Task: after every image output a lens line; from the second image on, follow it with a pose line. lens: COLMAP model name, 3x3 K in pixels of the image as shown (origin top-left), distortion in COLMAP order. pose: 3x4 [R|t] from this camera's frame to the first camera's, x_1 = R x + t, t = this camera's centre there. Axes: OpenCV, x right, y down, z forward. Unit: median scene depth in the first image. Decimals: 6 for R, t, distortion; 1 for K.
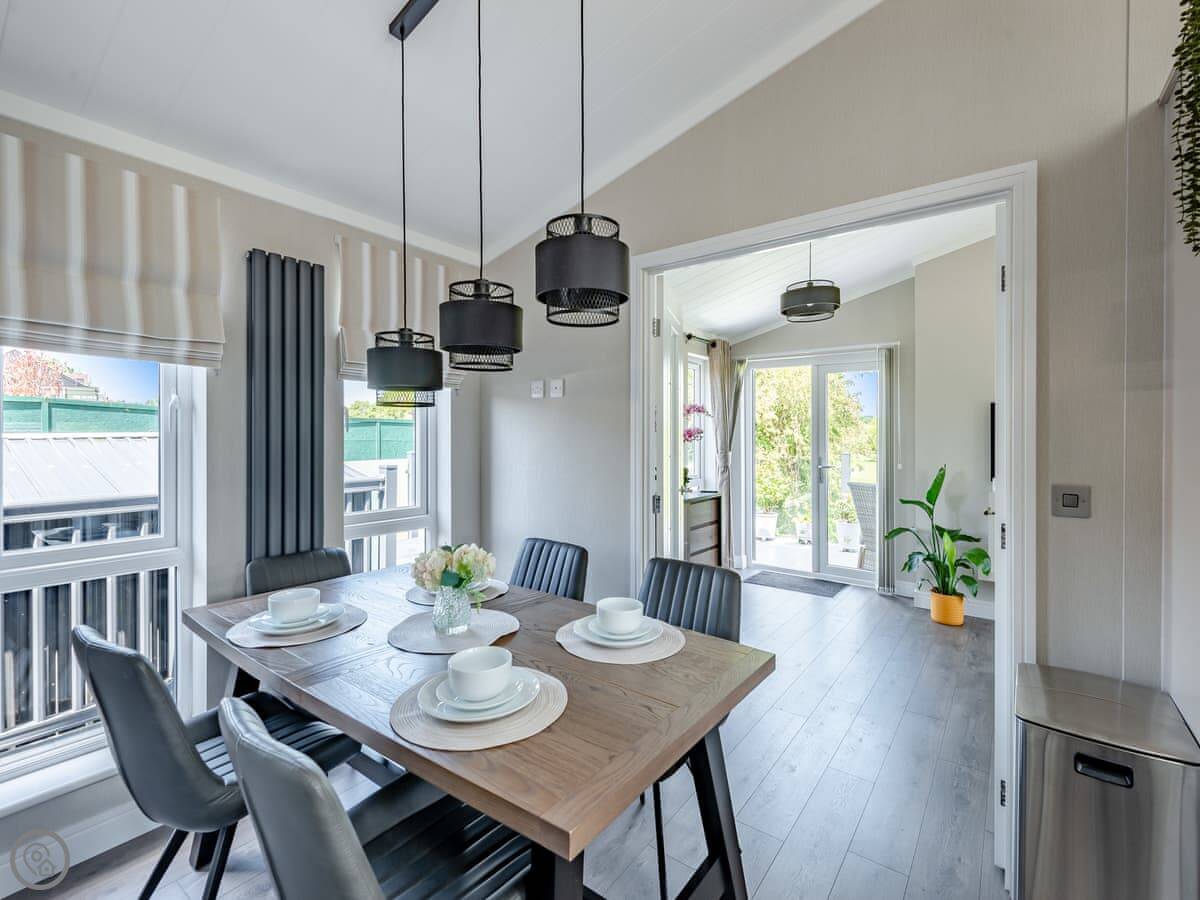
lens RADIAL K [[551.5, 0, 597.2], [0, 551.5, 436.0], [0, 0, 1]] dist [0.001003, -0.000597]
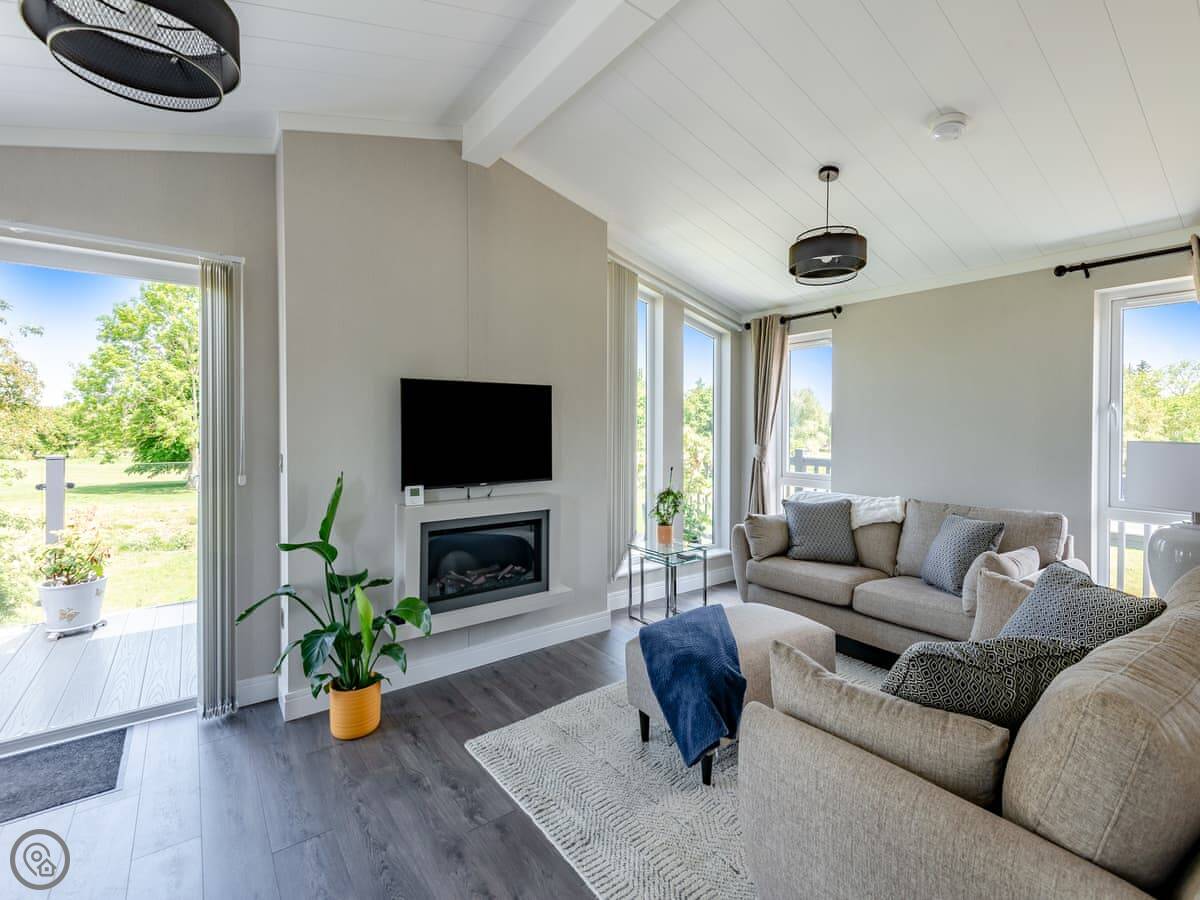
lens RADIAL K [[548.4, 0, 601.5], [0, 548.4, 428.1], [0, 0, 1]] dist [0.003288, 0.000182]
pose [[0.265142, -0.007230, 0.964182, 0.117872], [0.002069, 0.999974, 0.006930, -0.001375], [-0.964207, 0.000157, 0.265150, 0.566456]]
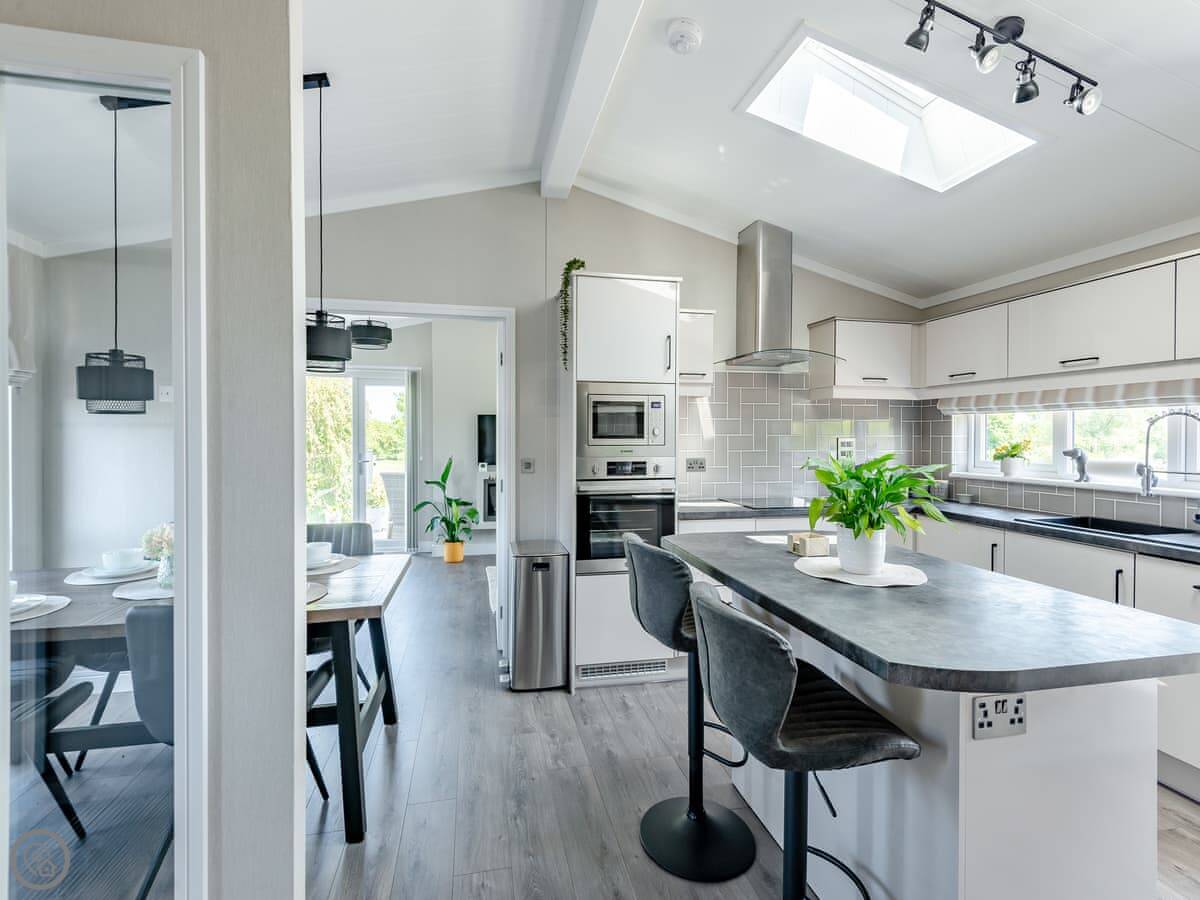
lens RADIAL K [[552.2, 0, 586.7], [0, 552.2, 439.5], [0, 0, 1]] dist [0.034998, -0.017452]
pose [[0.654944, -0.008221, 0.755633, -0.255940], [0.003680, 0.999964, 0.007690, -0.001333], [-0.755669, -0.002256, 0.654950, -0.246490]]
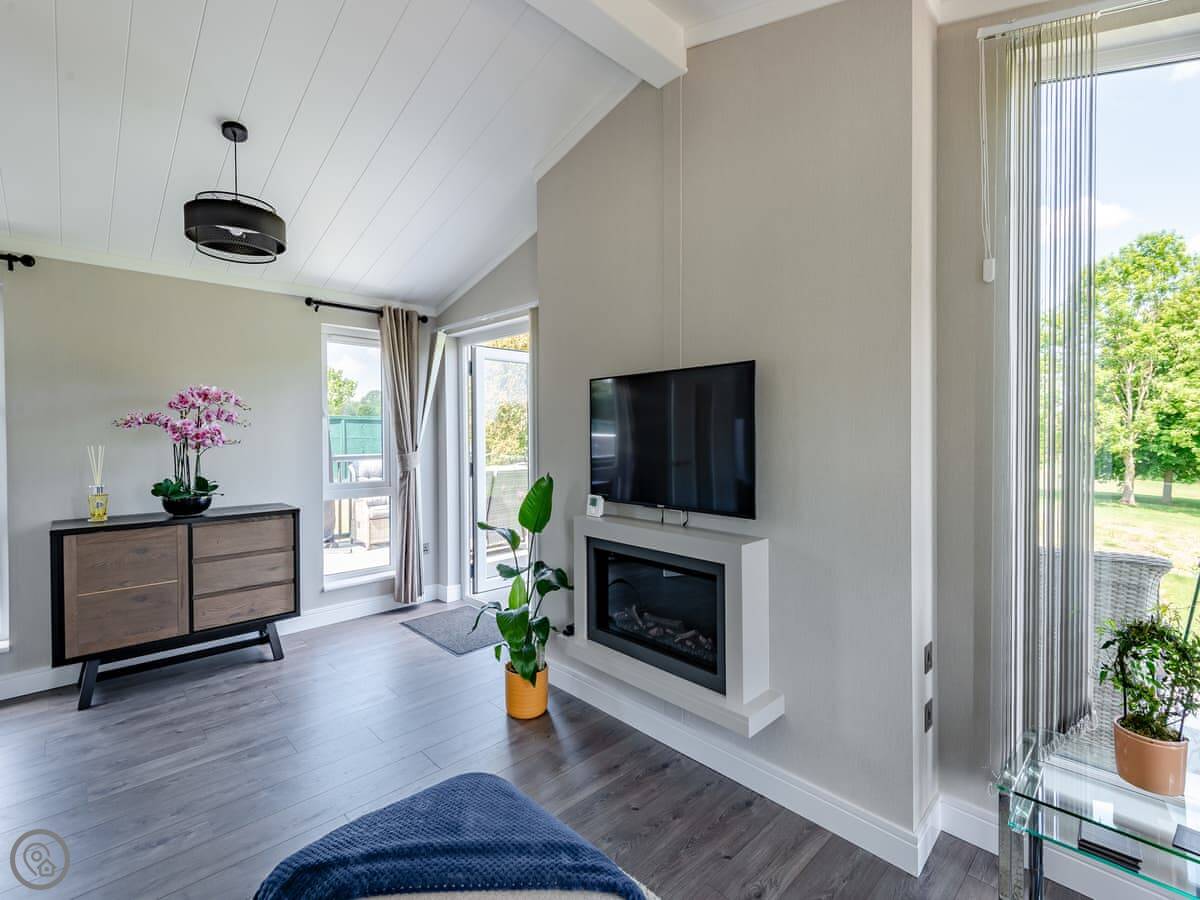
lens RADIAL K [[552.2, 0, 586.7], [0, 552.2, 439.5], [0, 0, 1]] dist [0.034998, -0.017452]
pose [[0.987217, -0.003029, -0.159356, 0.797558], [0.004942, 0.999920, 0.011607, 0.004558], [0.159308, -0.012246, 0.987153, 0.352022]]
